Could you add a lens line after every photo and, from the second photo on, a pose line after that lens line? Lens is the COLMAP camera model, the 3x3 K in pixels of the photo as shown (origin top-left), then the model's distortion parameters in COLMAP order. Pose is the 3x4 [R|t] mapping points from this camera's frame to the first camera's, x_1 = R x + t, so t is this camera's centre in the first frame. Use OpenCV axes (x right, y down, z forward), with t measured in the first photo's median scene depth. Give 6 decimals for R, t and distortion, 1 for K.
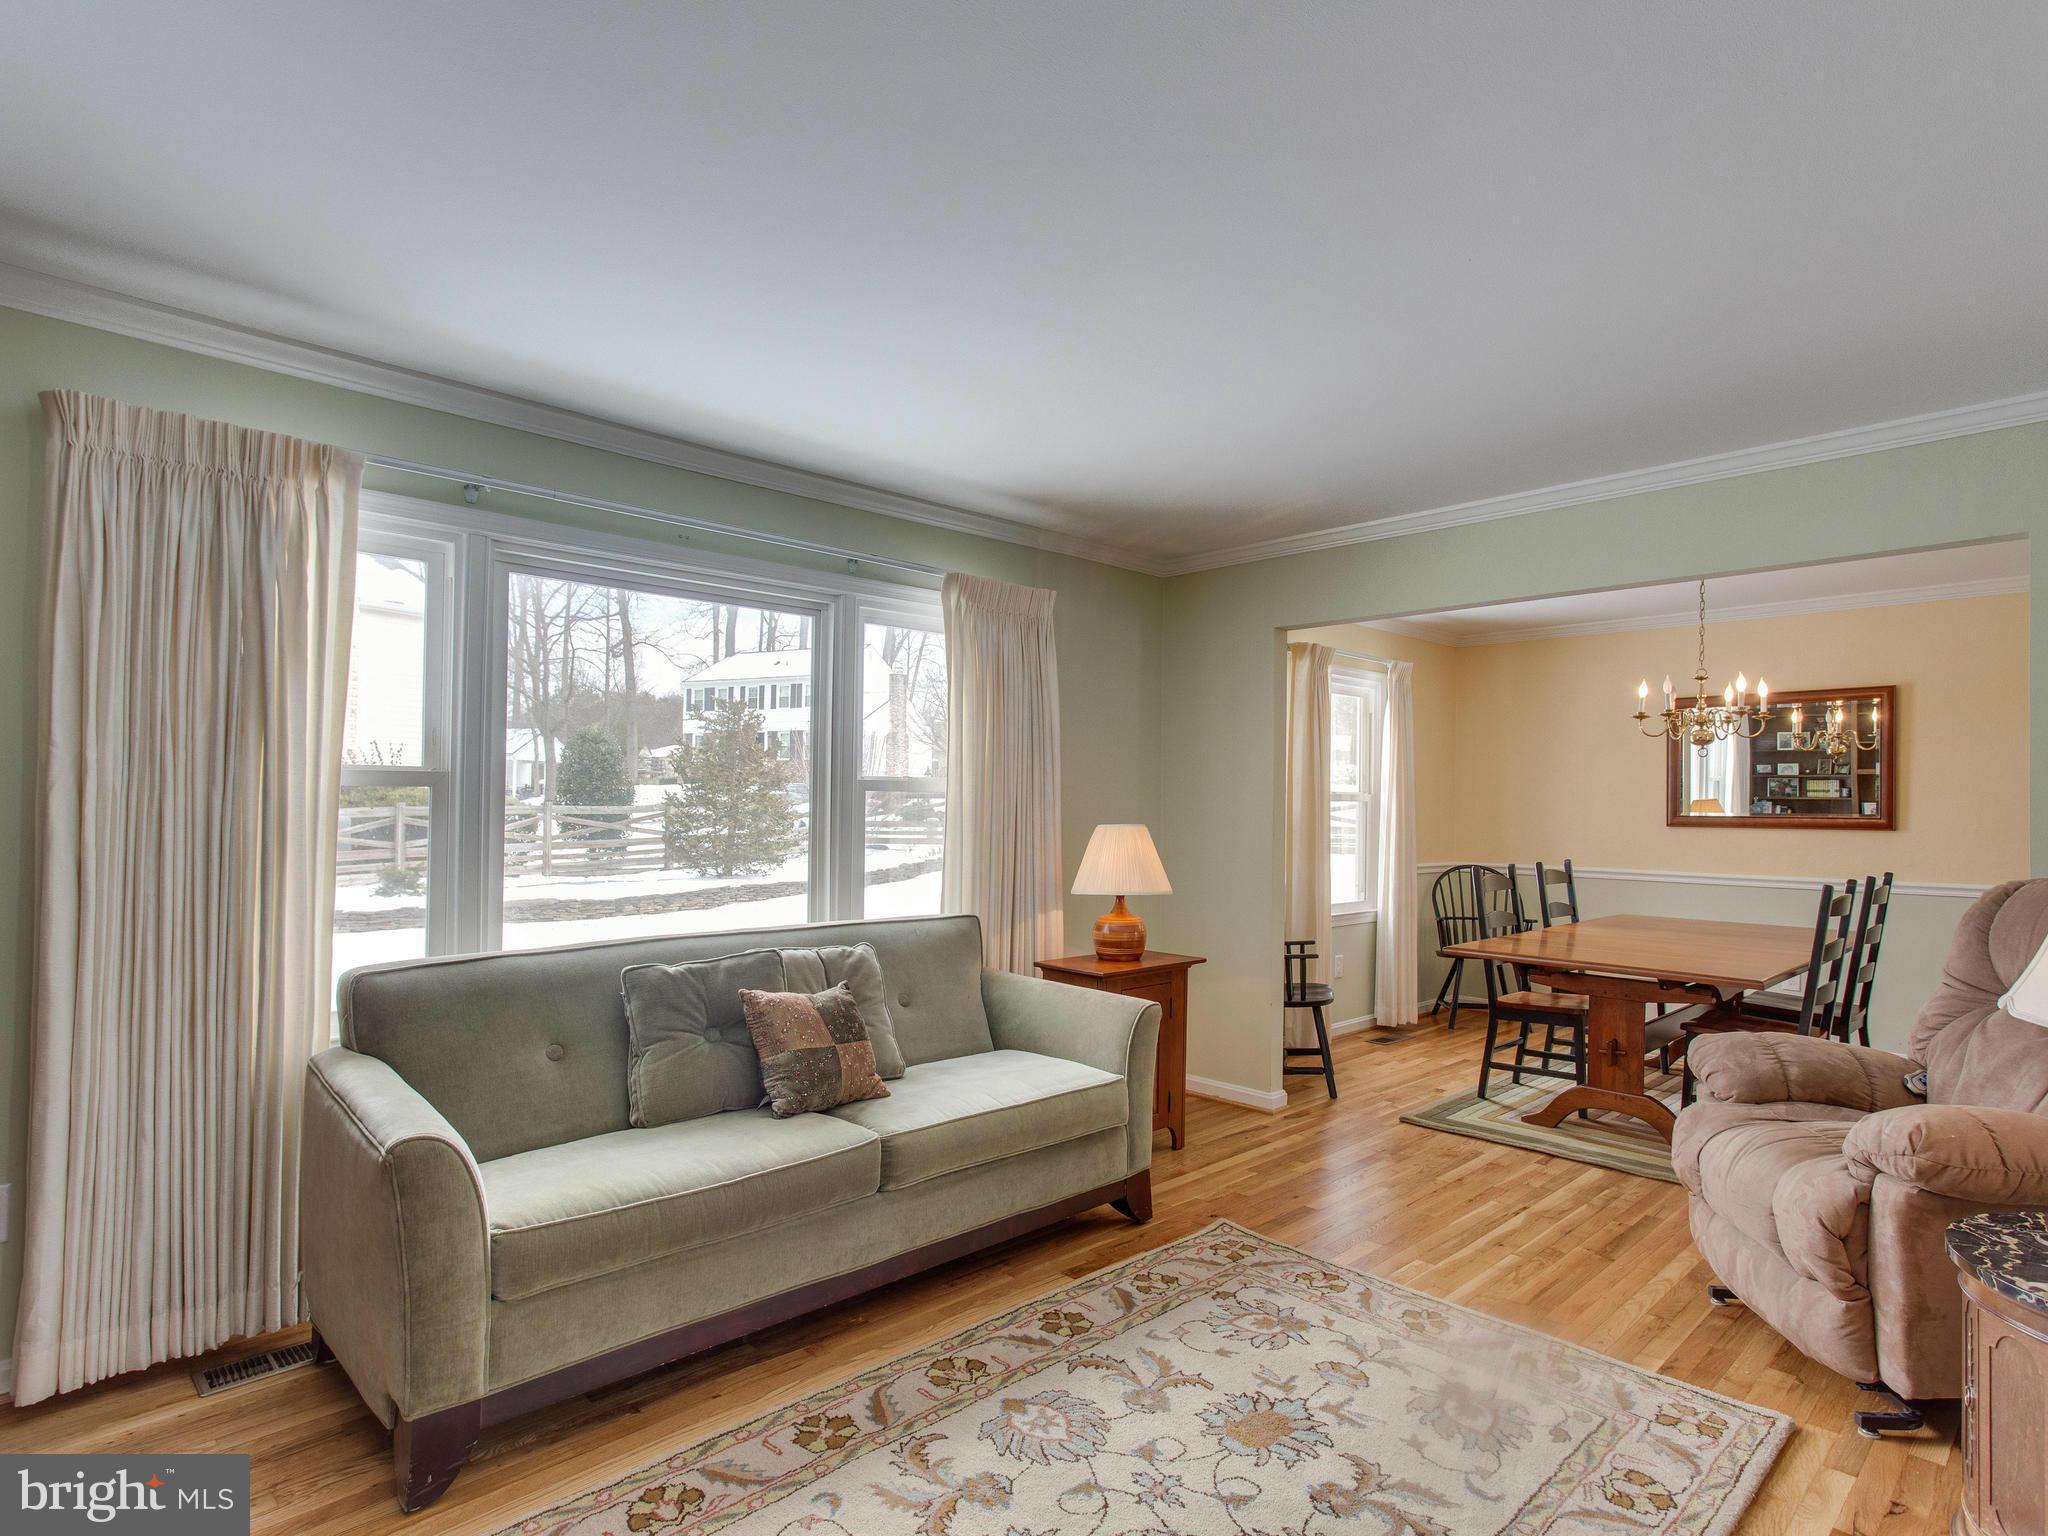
lens RADIAL K [[1101.0, 0, 1012.8], [0, 1101.0, 780.8], [0, 0, 1]] dist [0.000344, 0.001569]
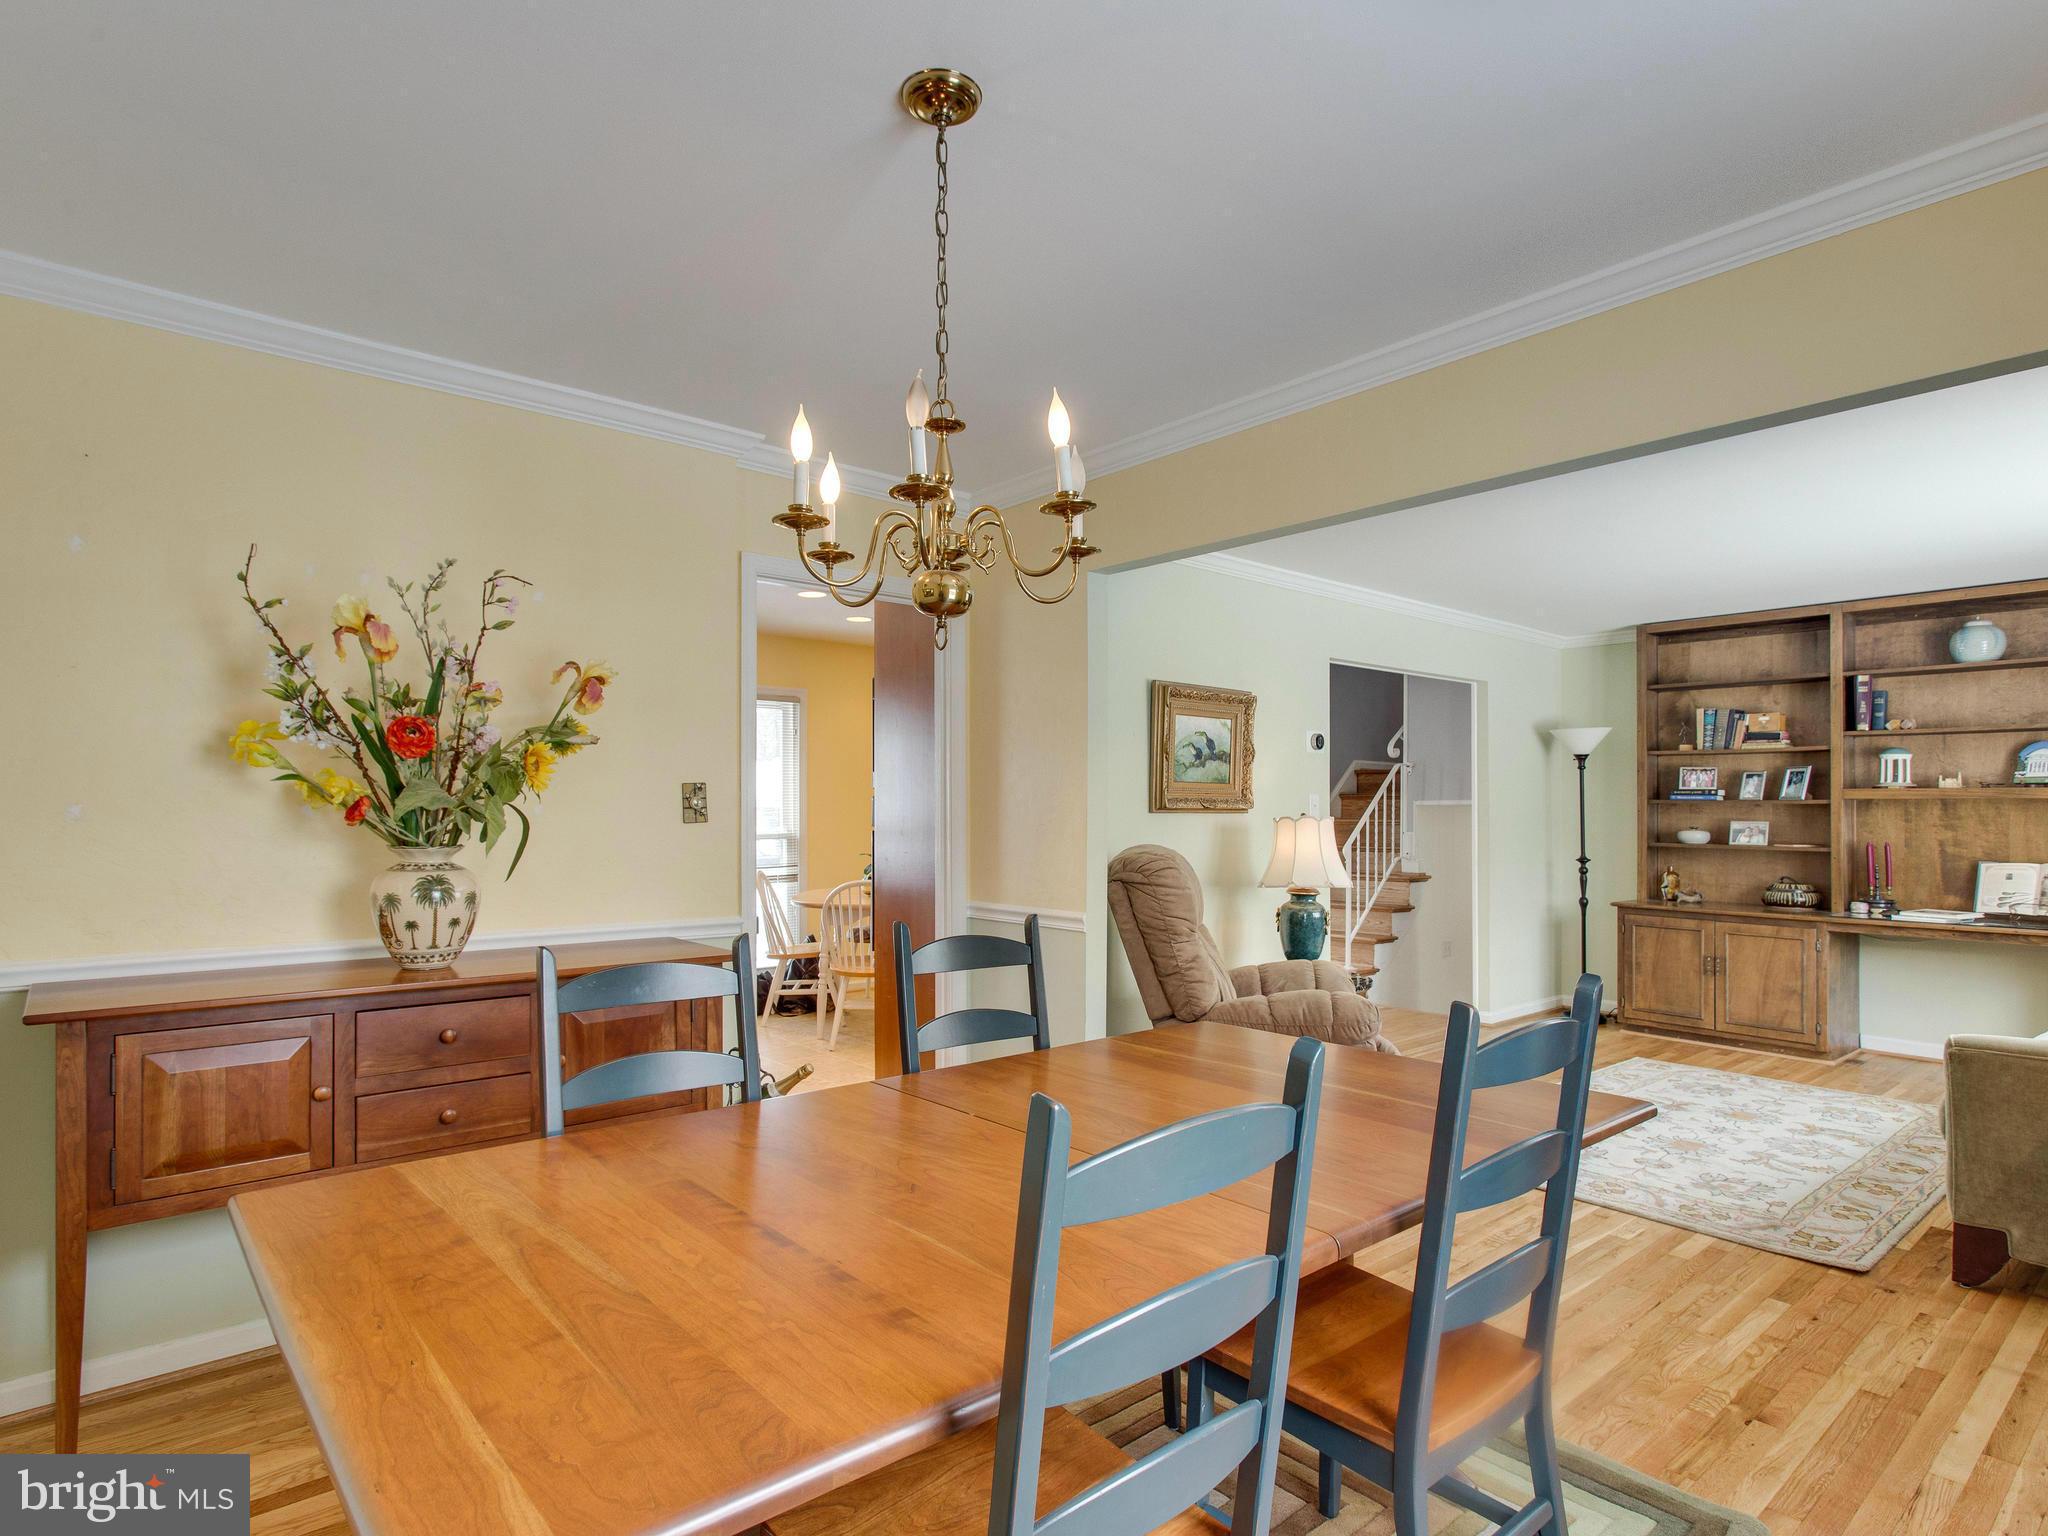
lens RADIAL K [[1101.0, 0, 1017.4], [0, 1101.0, 789.5], [0, 0, 1]] dist [0.000344, 0.001569]
pose [[-0.998327, -0.011774, 0.056612, 1.196870], [-0.014277, 0.998929, -0.044017, 0.084298], [-0.056034, -0.044752, -0.997425, 2.812283]]
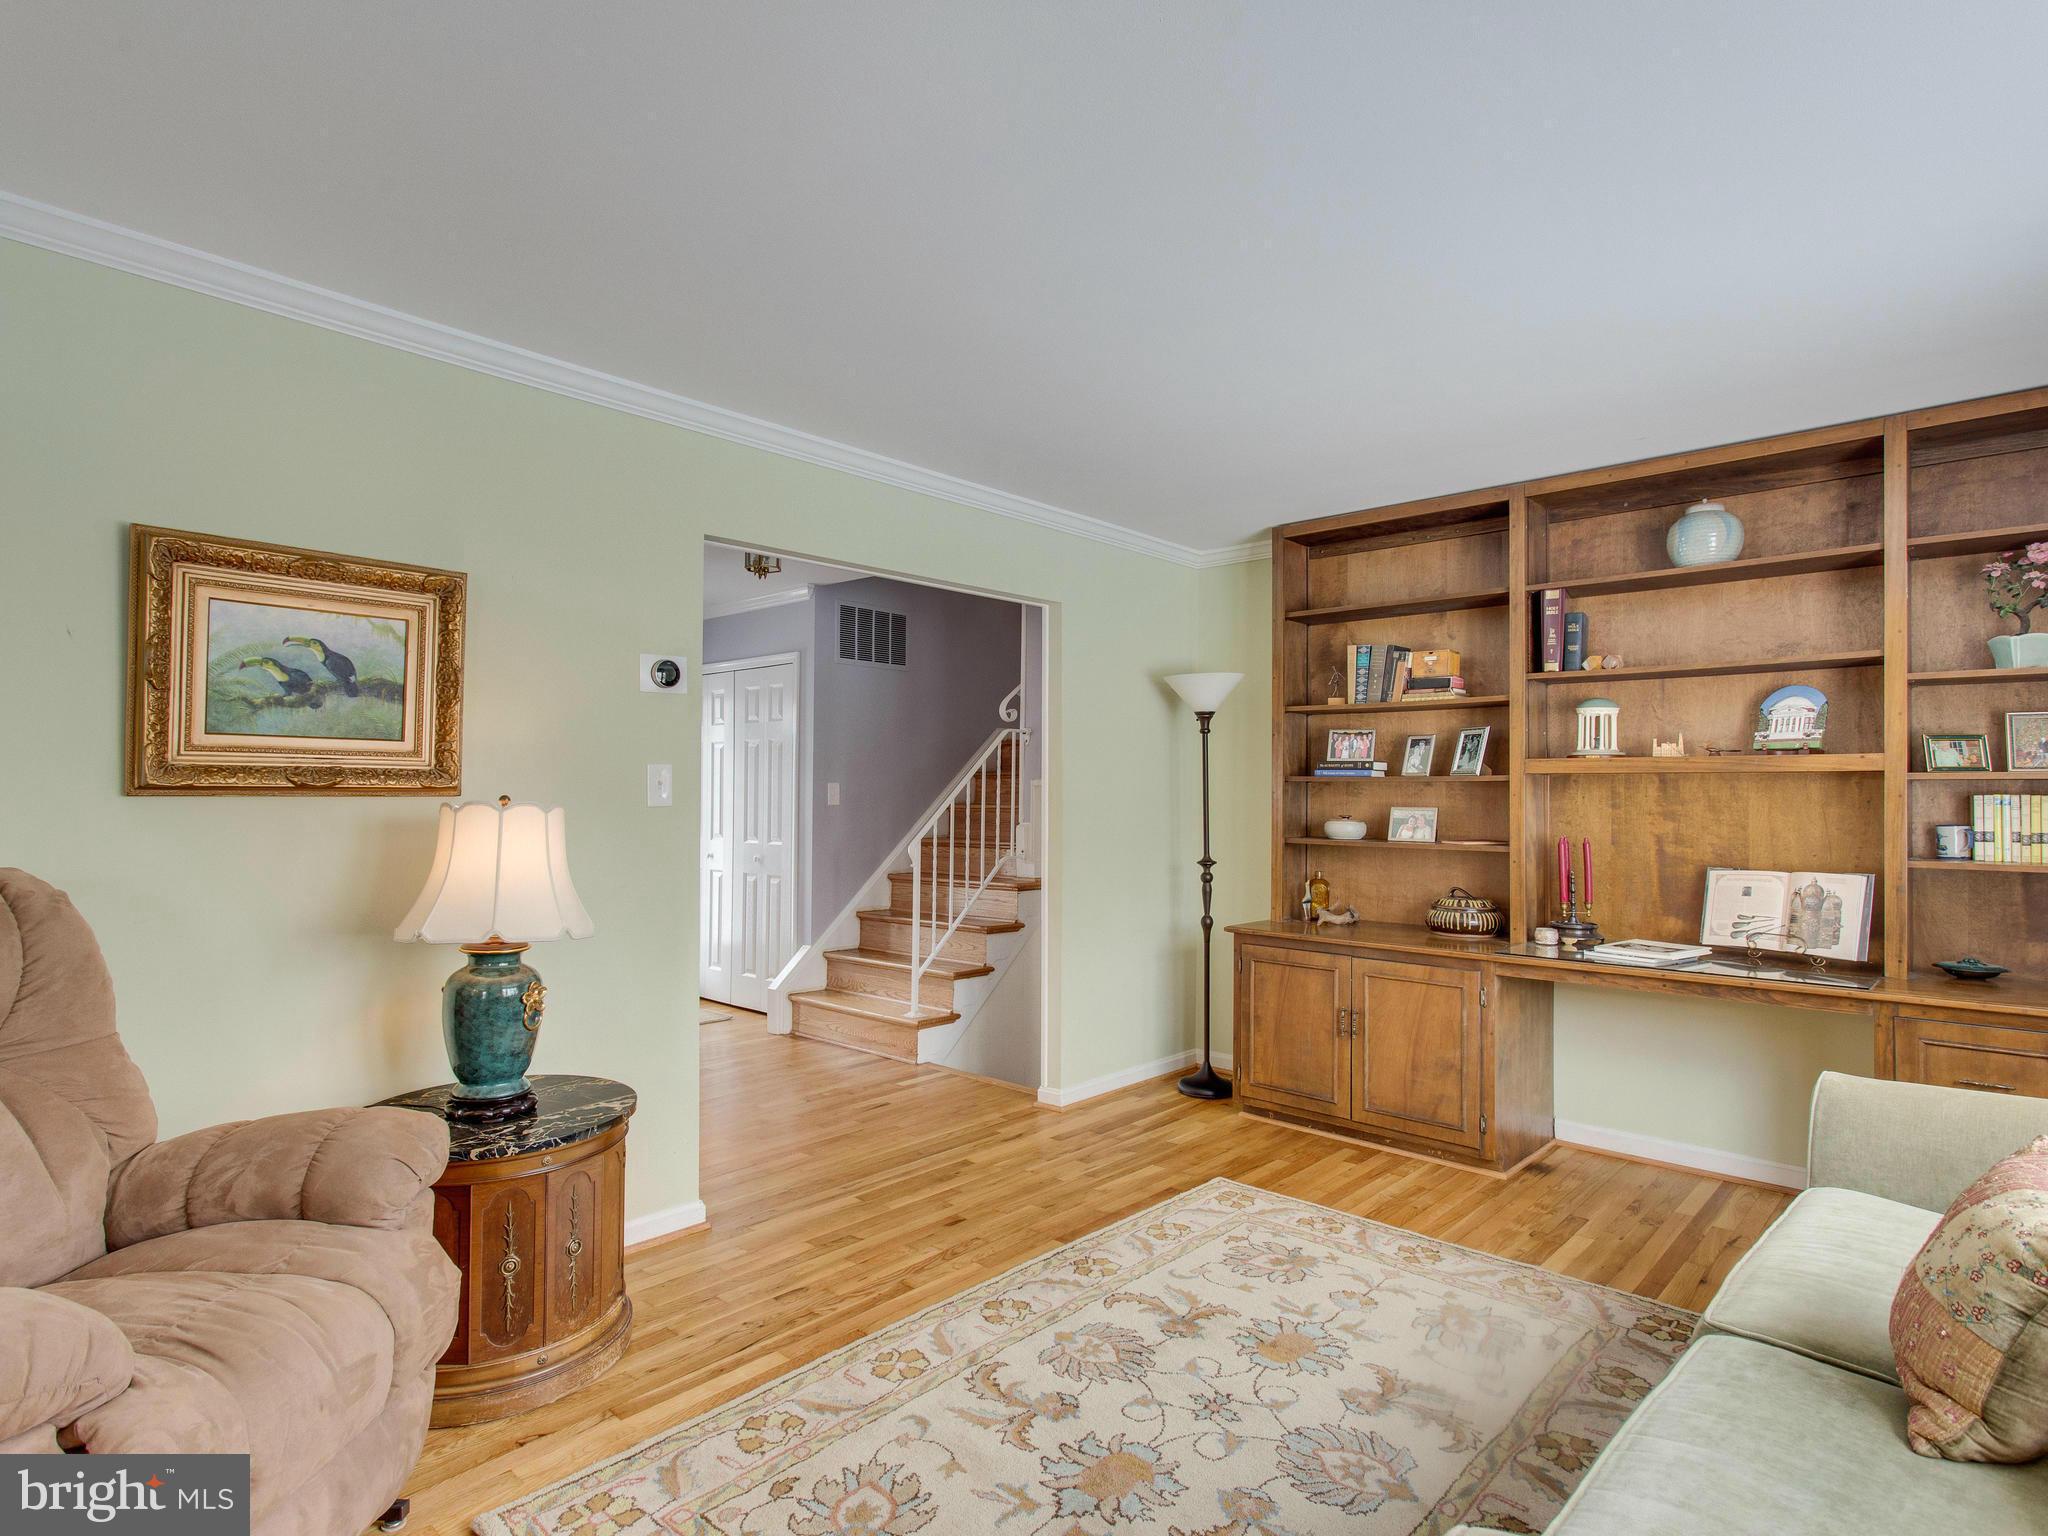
lens RADIAL K [[1101.0, 0, 1013.3], [0, 1101.0, 770.2], [0, 0, 1]] dist [0.000344, 0.001569]
pose [[-0.997982, -0.013144, -0.062115, 0.356629], [-0.010119, 0.998759, -0.048772, 0.052988], [0.062679, -0.048046, -0.996877, 1.843112]]
